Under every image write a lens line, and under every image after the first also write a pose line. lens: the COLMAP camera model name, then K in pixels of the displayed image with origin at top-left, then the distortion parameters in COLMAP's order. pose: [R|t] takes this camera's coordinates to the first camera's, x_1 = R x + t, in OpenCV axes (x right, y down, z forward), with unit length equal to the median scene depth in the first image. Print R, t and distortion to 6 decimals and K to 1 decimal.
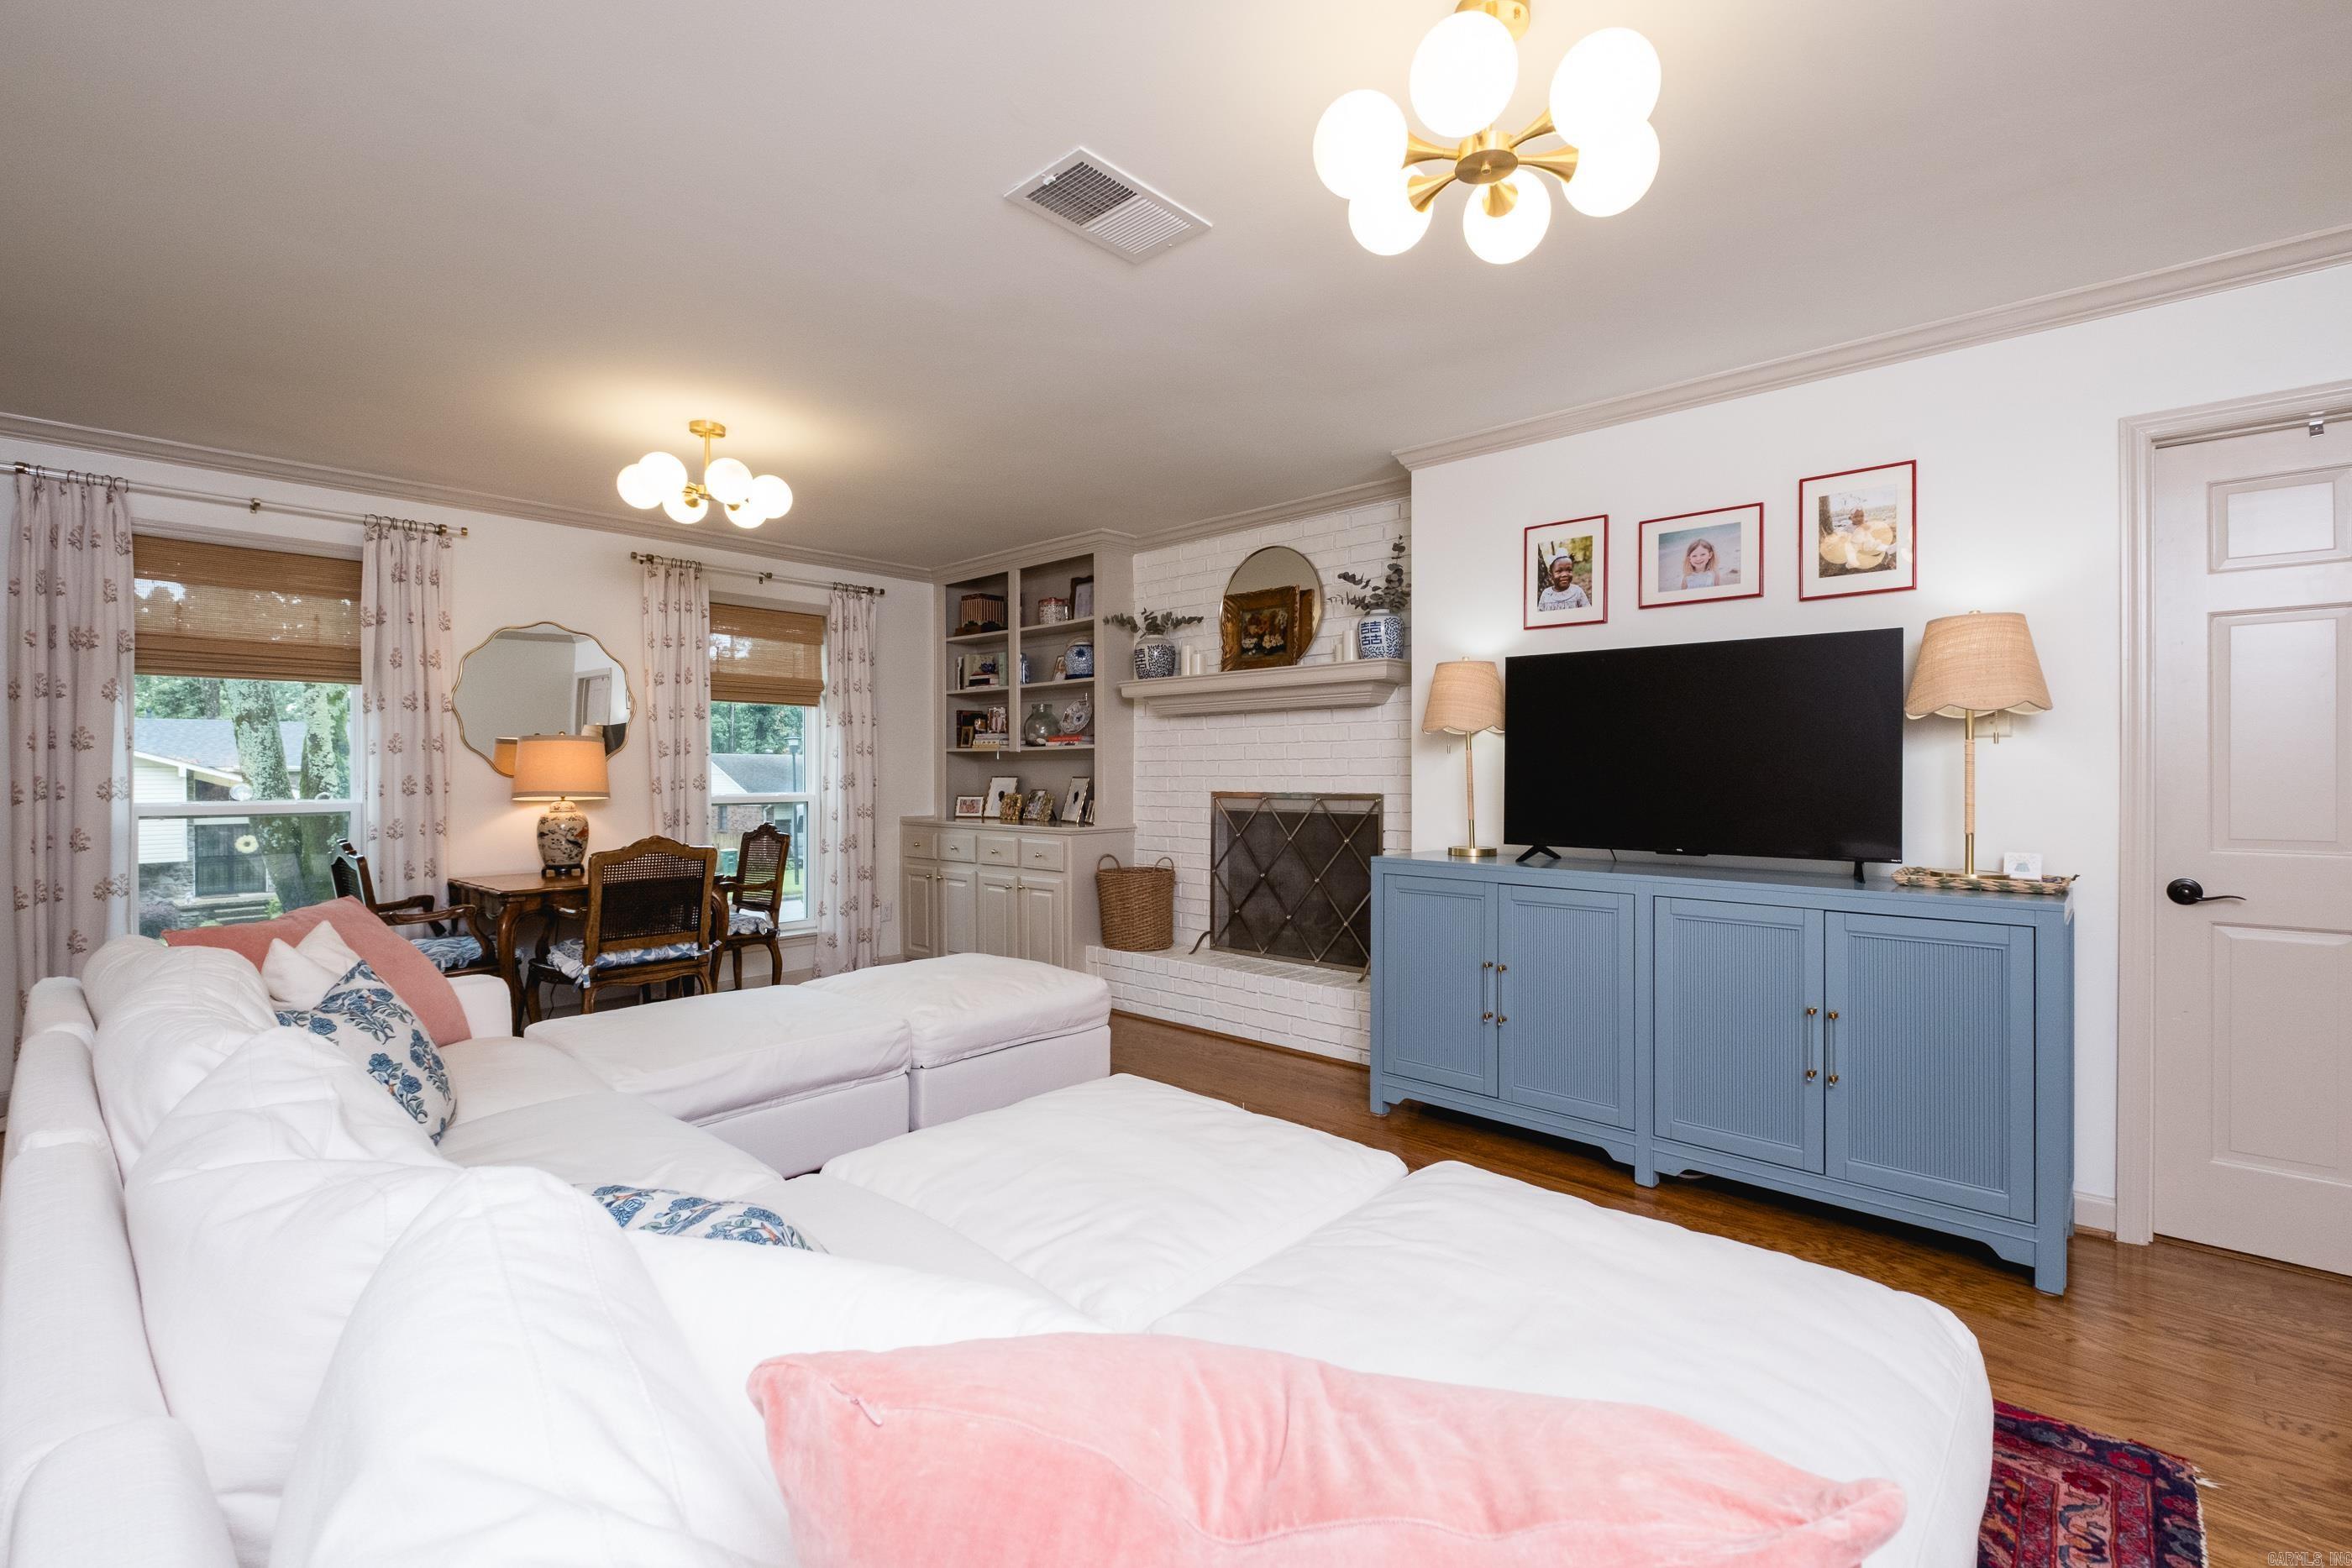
lens RADIAL K [[1021.7, 0, 1175.2], [0, 1021.7, 770.1], [0, 0, 1]] dist [-0.001097, -0.000403]
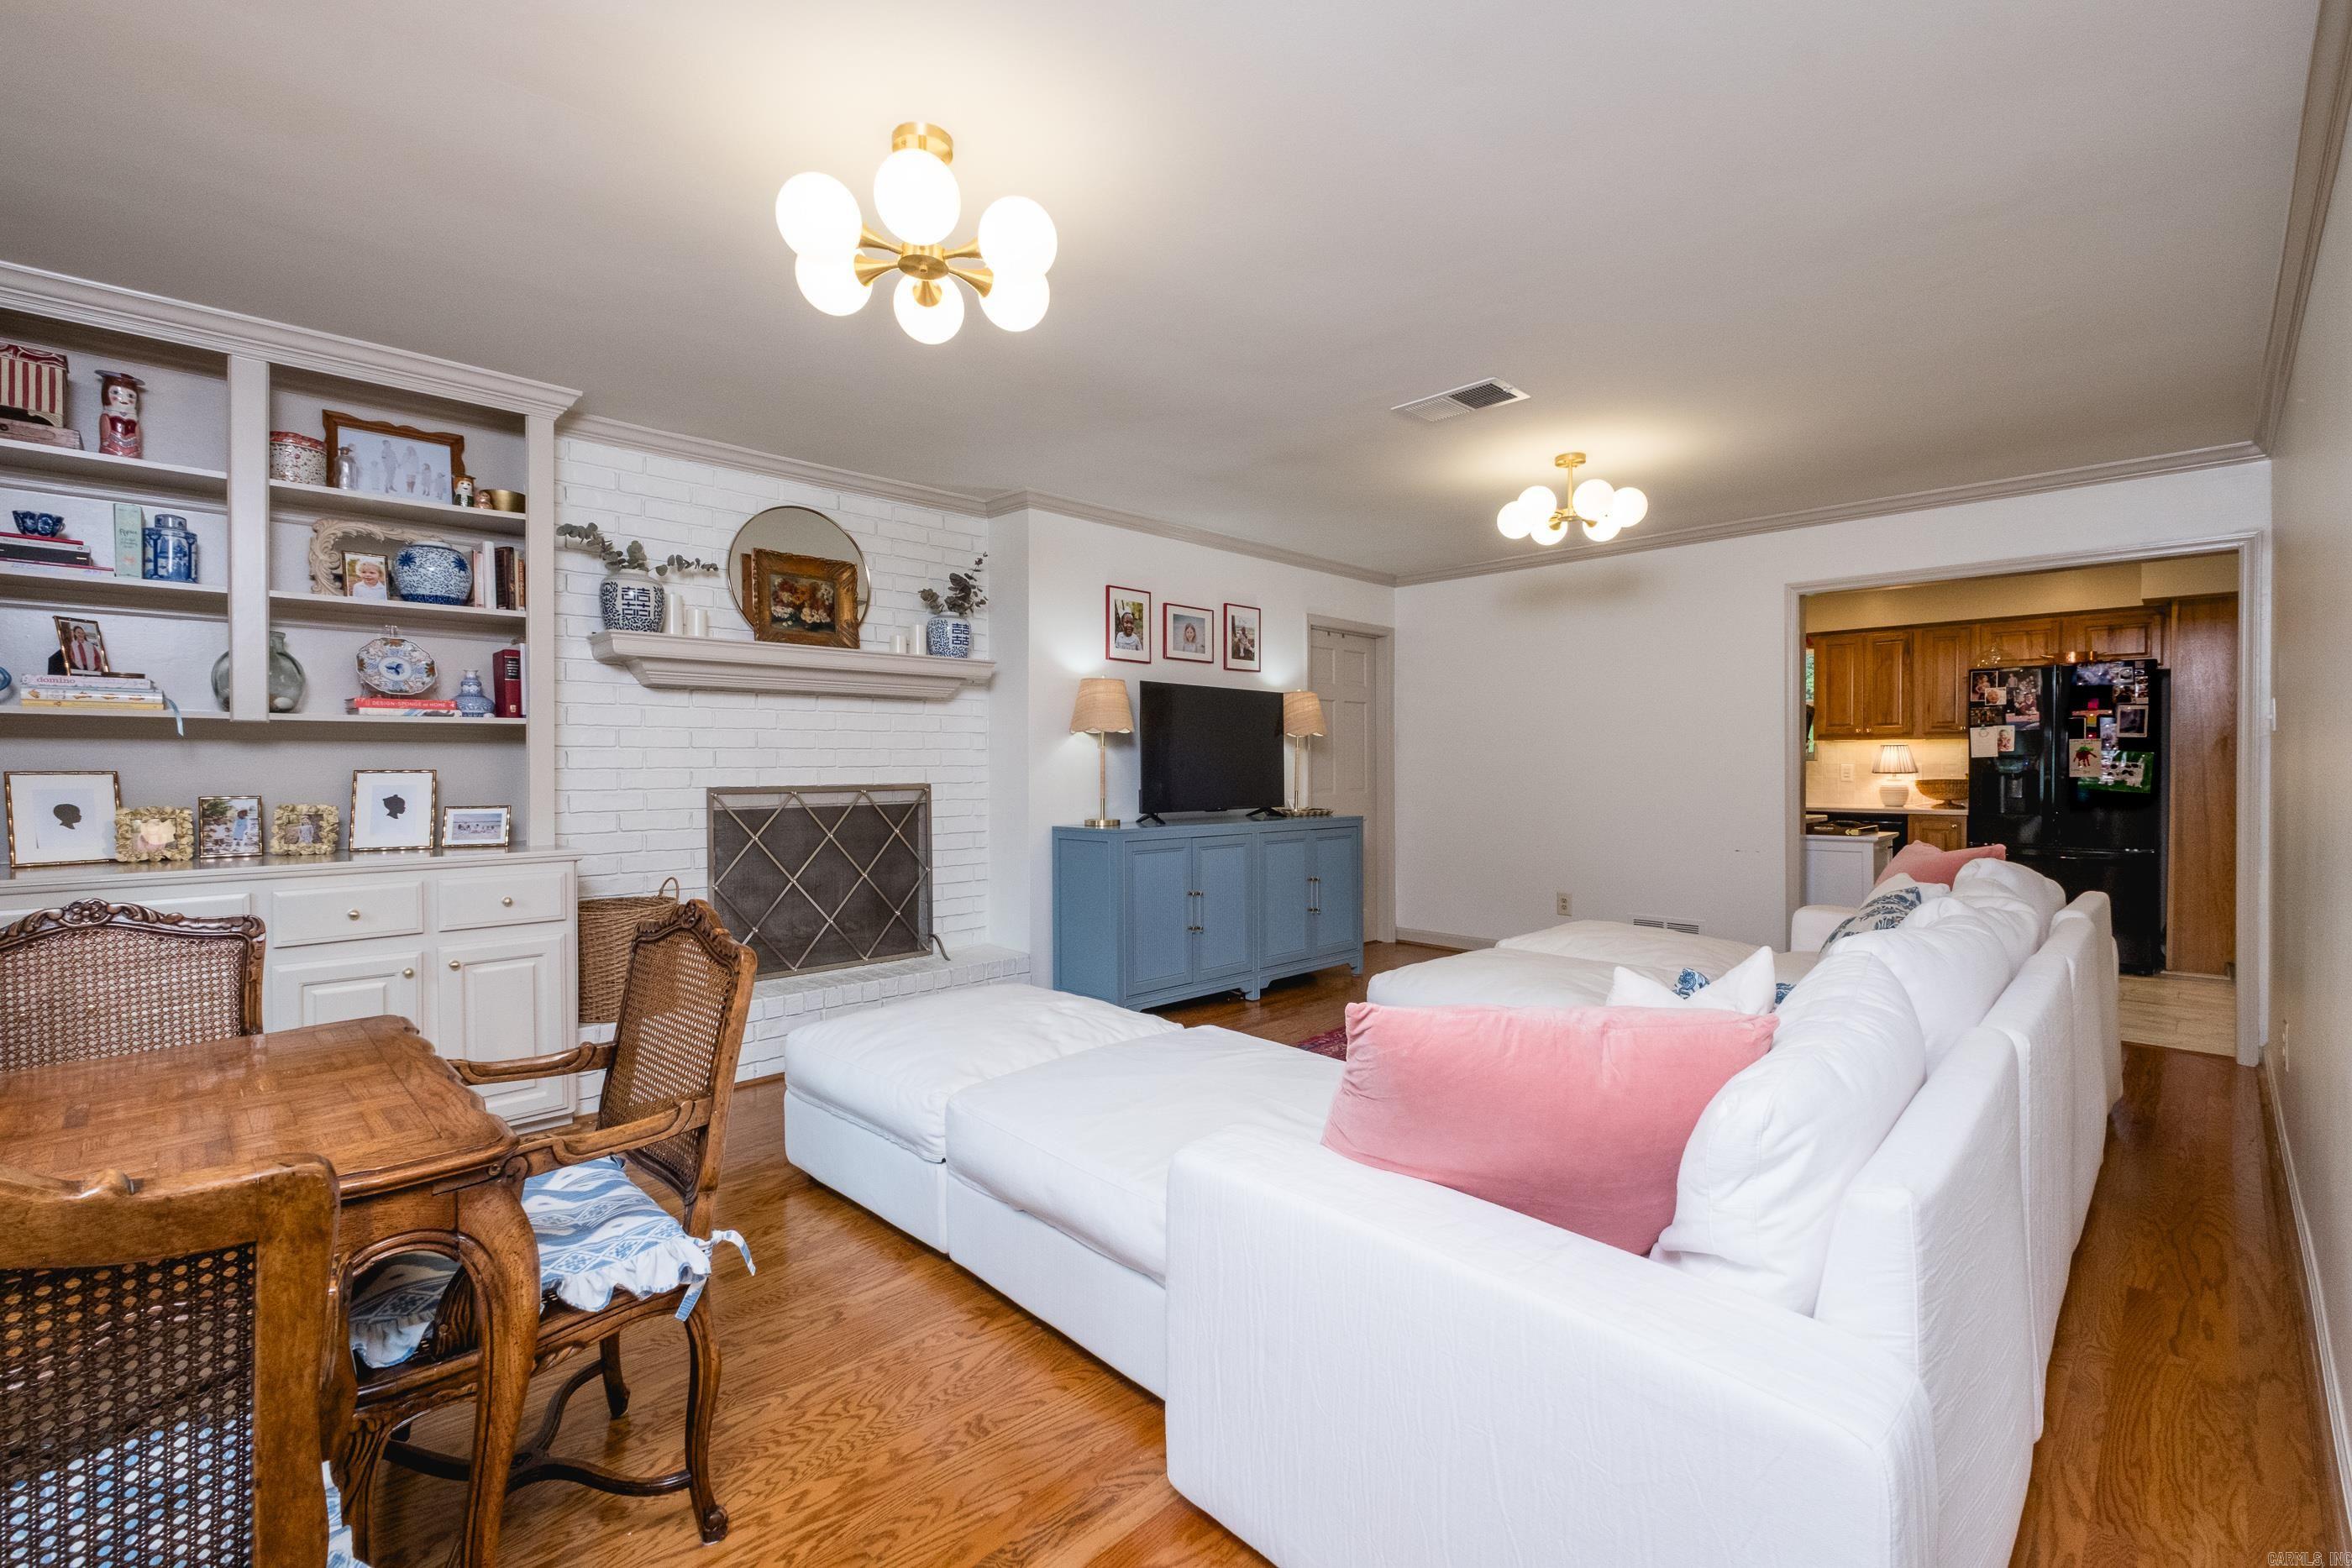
lens RADIAL K [[1003.3, 0, 1197.3], [0, 1003.3, 769.5], [0, 0, 1]] dist [-0.000729, -0.000543]
pose [[0.040564, -0.002608, 0.999174, -0.960733], [0.001305, 0.999996, 0.002558, 0.007598], [-0.999176, 0.001200, 0.040568, 0.790815]]
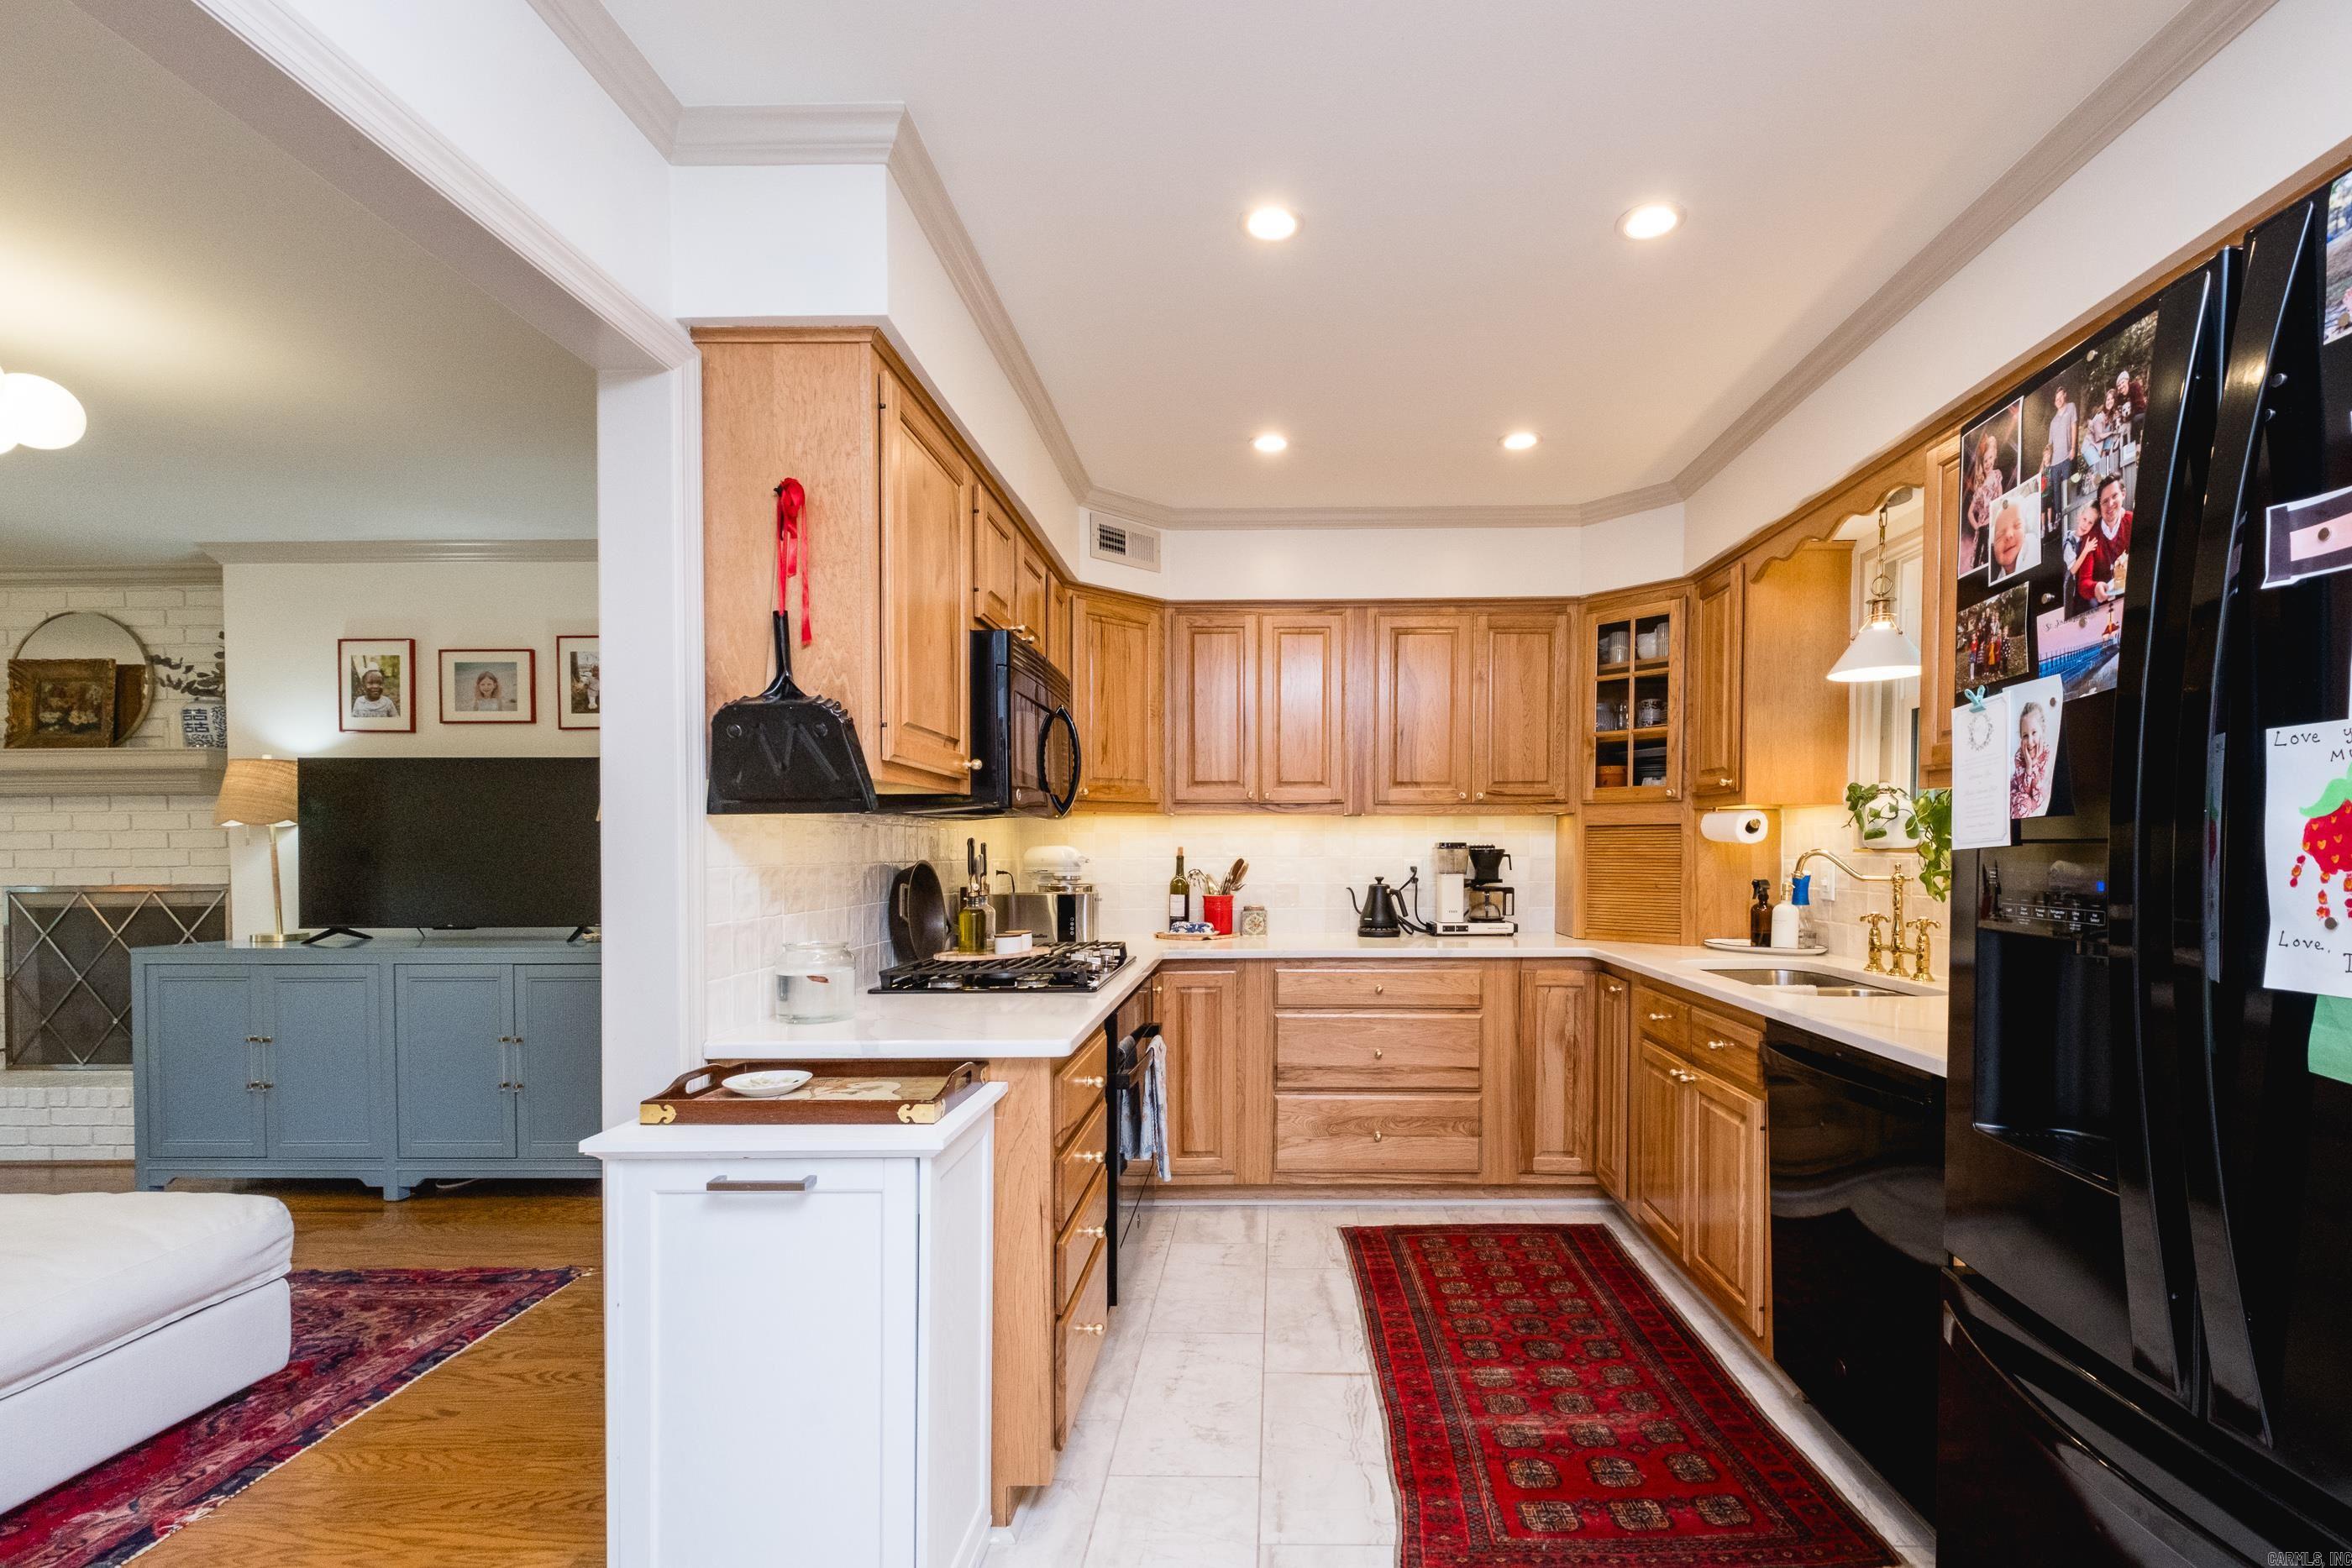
lens RADIAL K [[1064.9, 0, 1274.9], [0, 1064.9, 864.6], [0, 0, 1]] dist [-0.002419, -0.001038]
pose [[0.736733, -0.012727, 0.676064, 0.295961], [0.004106, 0.999889, 0.014348, -0.007490], [-0.676171, -0.007795, 0.736704, -0.497596]]
